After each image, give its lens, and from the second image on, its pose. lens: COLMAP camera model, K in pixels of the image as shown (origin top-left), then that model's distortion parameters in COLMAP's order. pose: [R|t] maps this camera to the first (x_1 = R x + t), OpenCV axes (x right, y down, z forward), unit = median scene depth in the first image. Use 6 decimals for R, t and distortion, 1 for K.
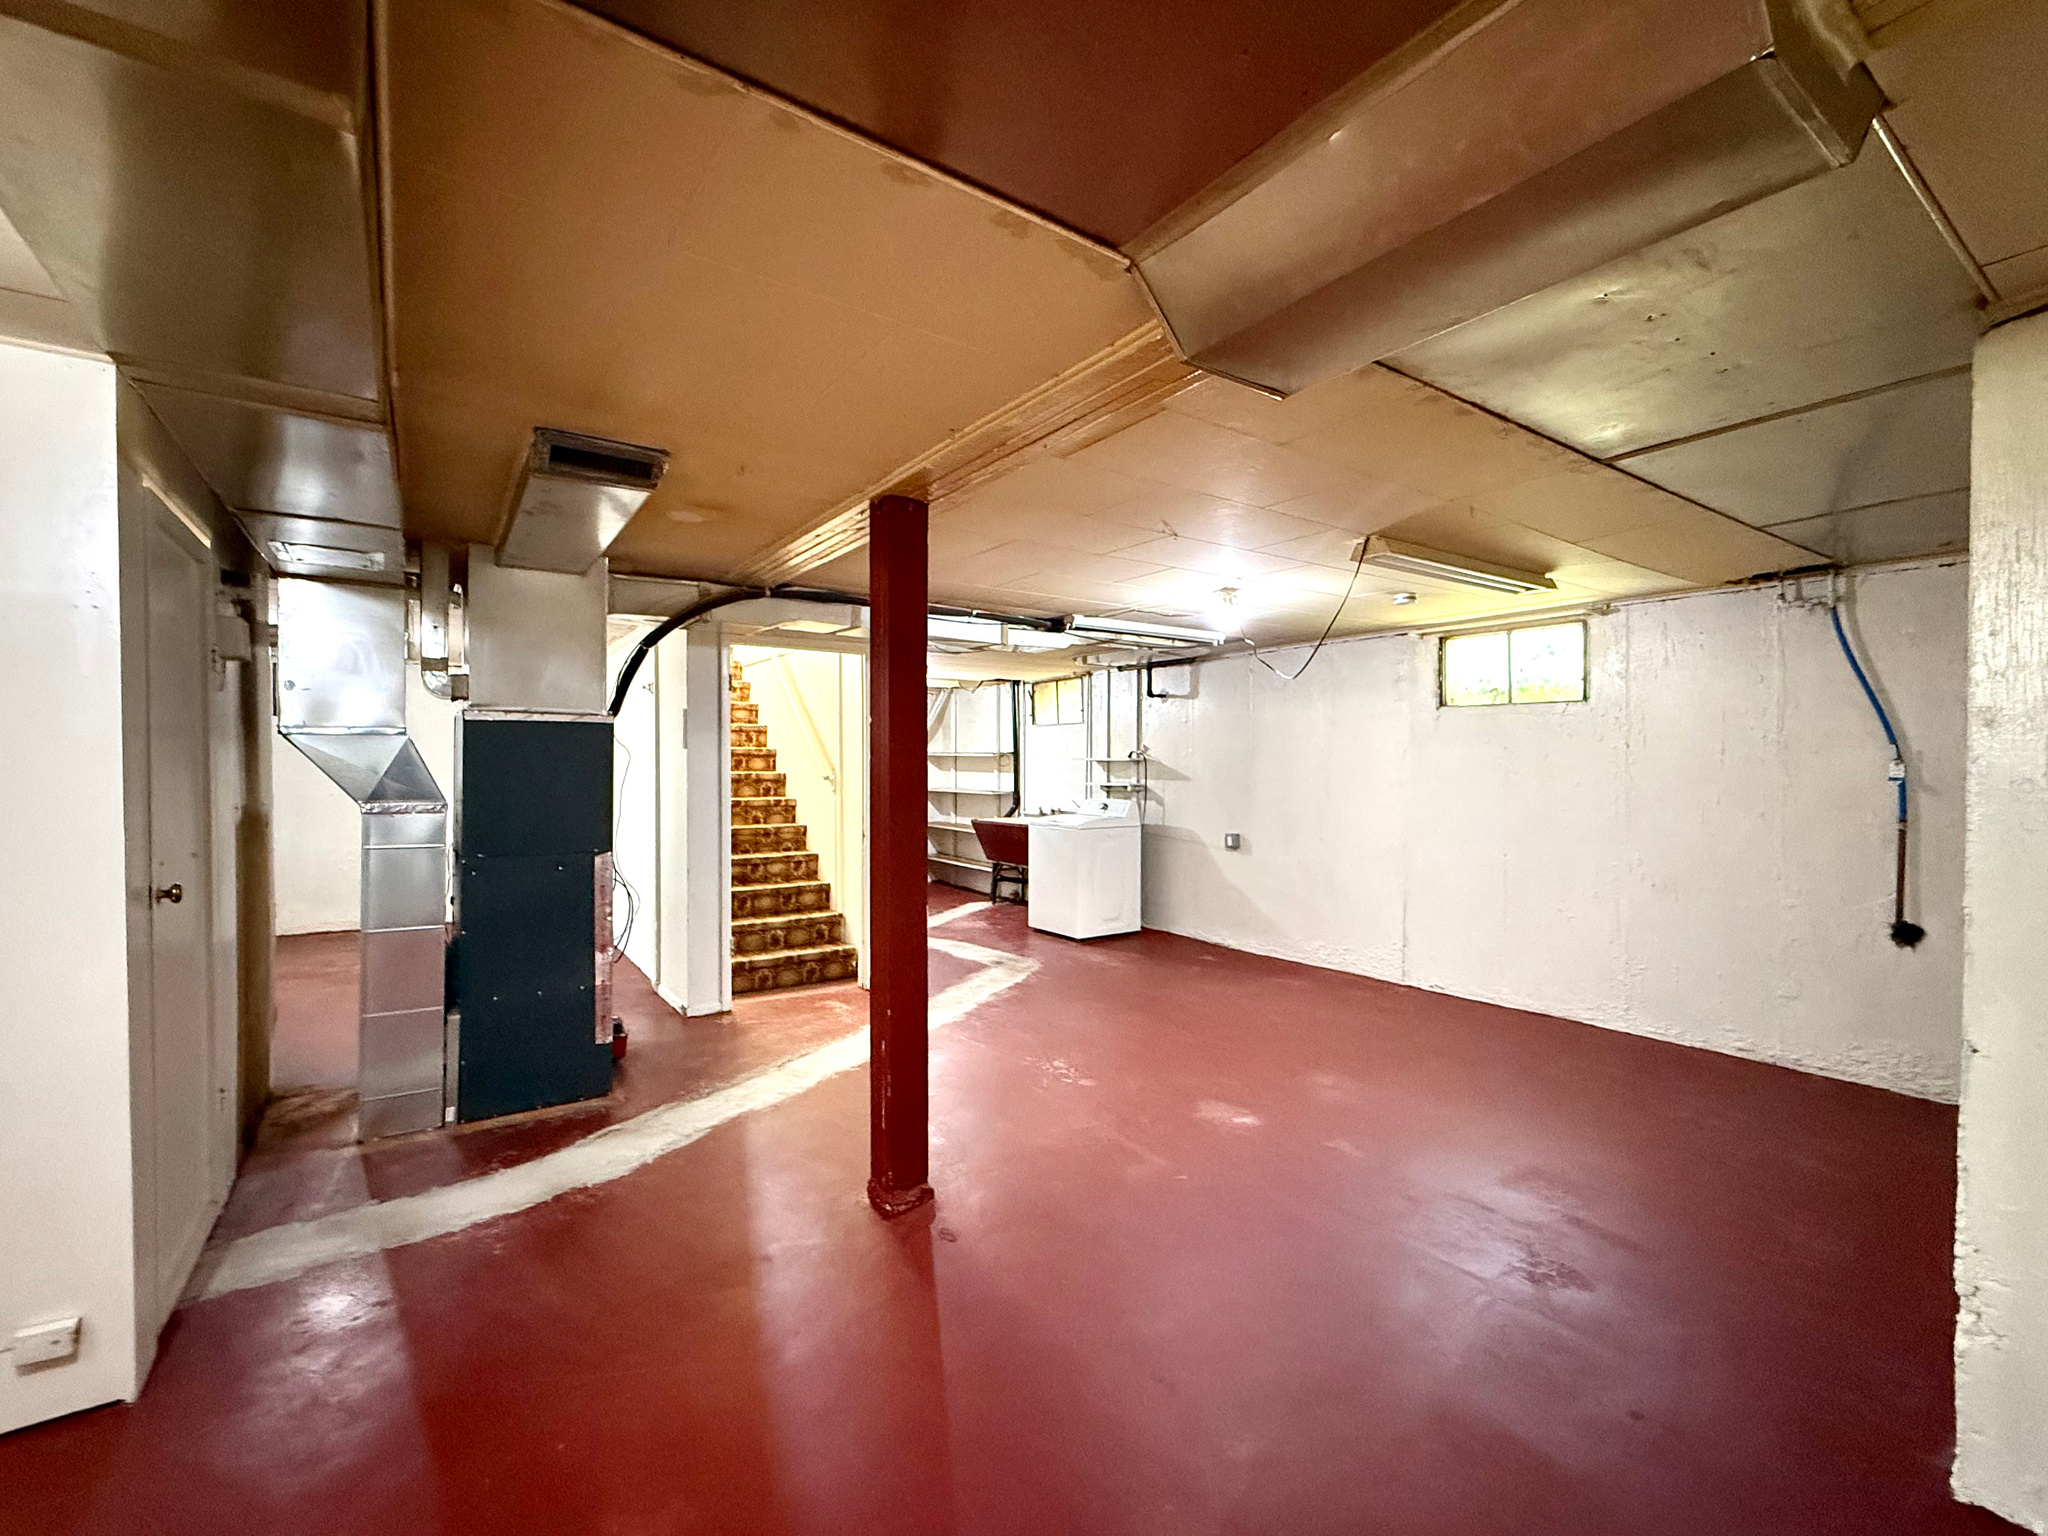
lens RADIAL K [[885.9, 0, 1019.9], [0, 885.9, 766.3], [0, 0, 1]] dist [0.000471, -0.000043]
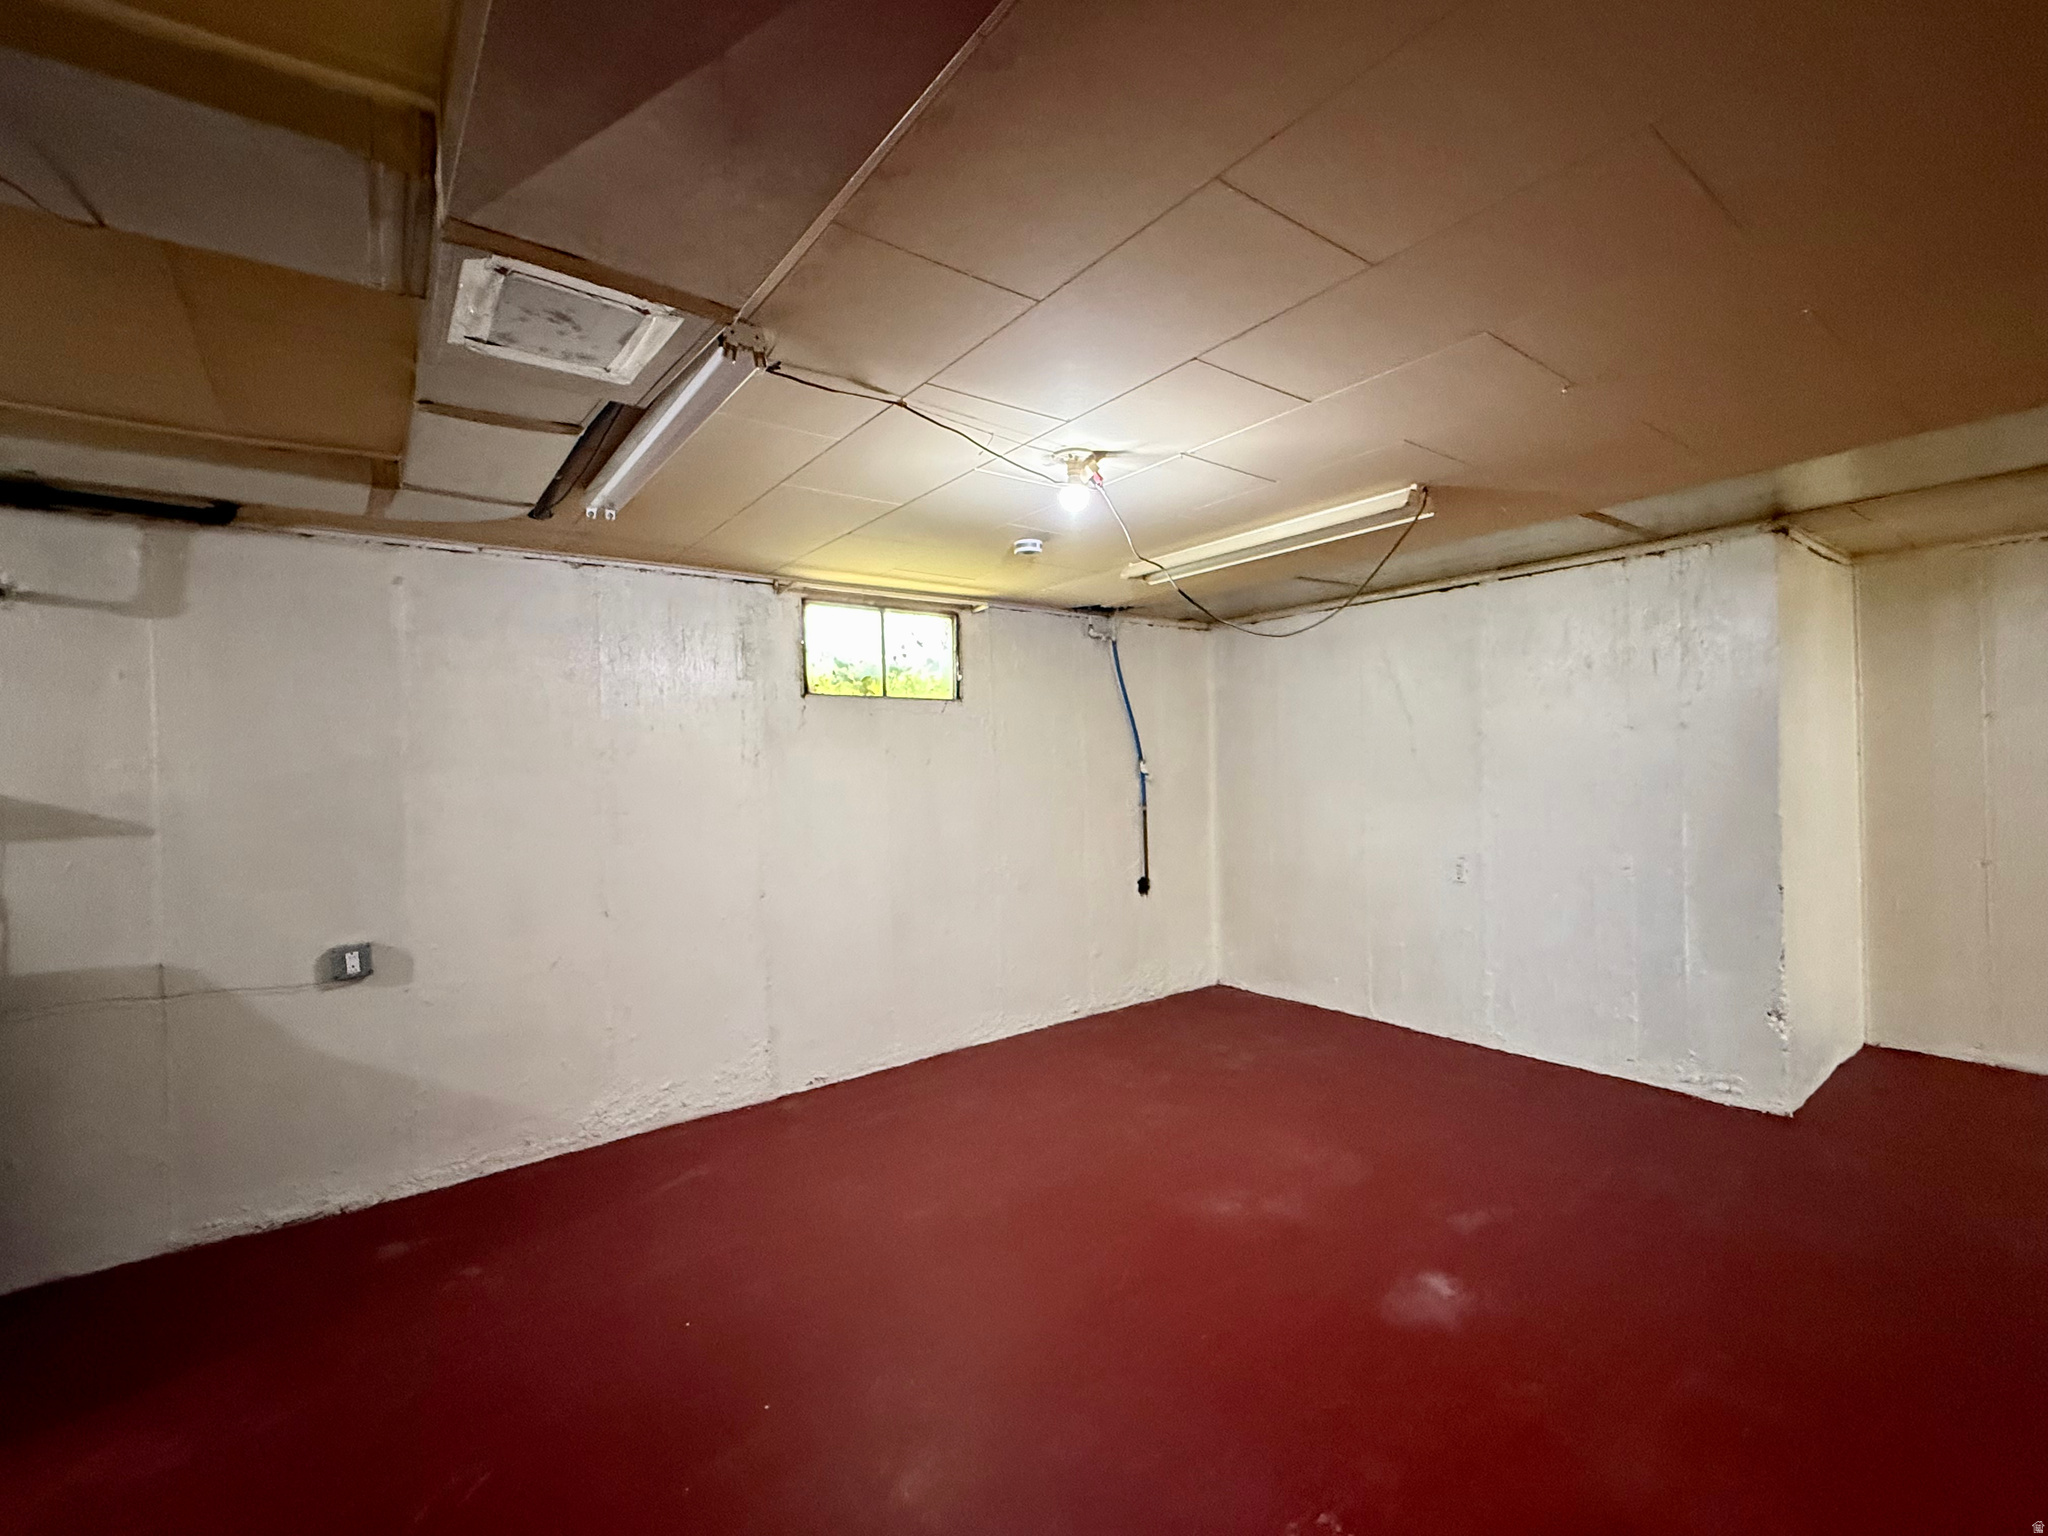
lens RADIAL K [[885.9, 0, 1019.1], [0, 885.9, 779.5], [0, 0, 1]] dist [0.000471, -0.000043]
pose [[-0.043133, -0.013728, 0.998975, -0.257597], [0.028038, 0.999495, 0.014945, -0.002822], [-0.998676, 0.028654, -0.042726, 0.858949]]
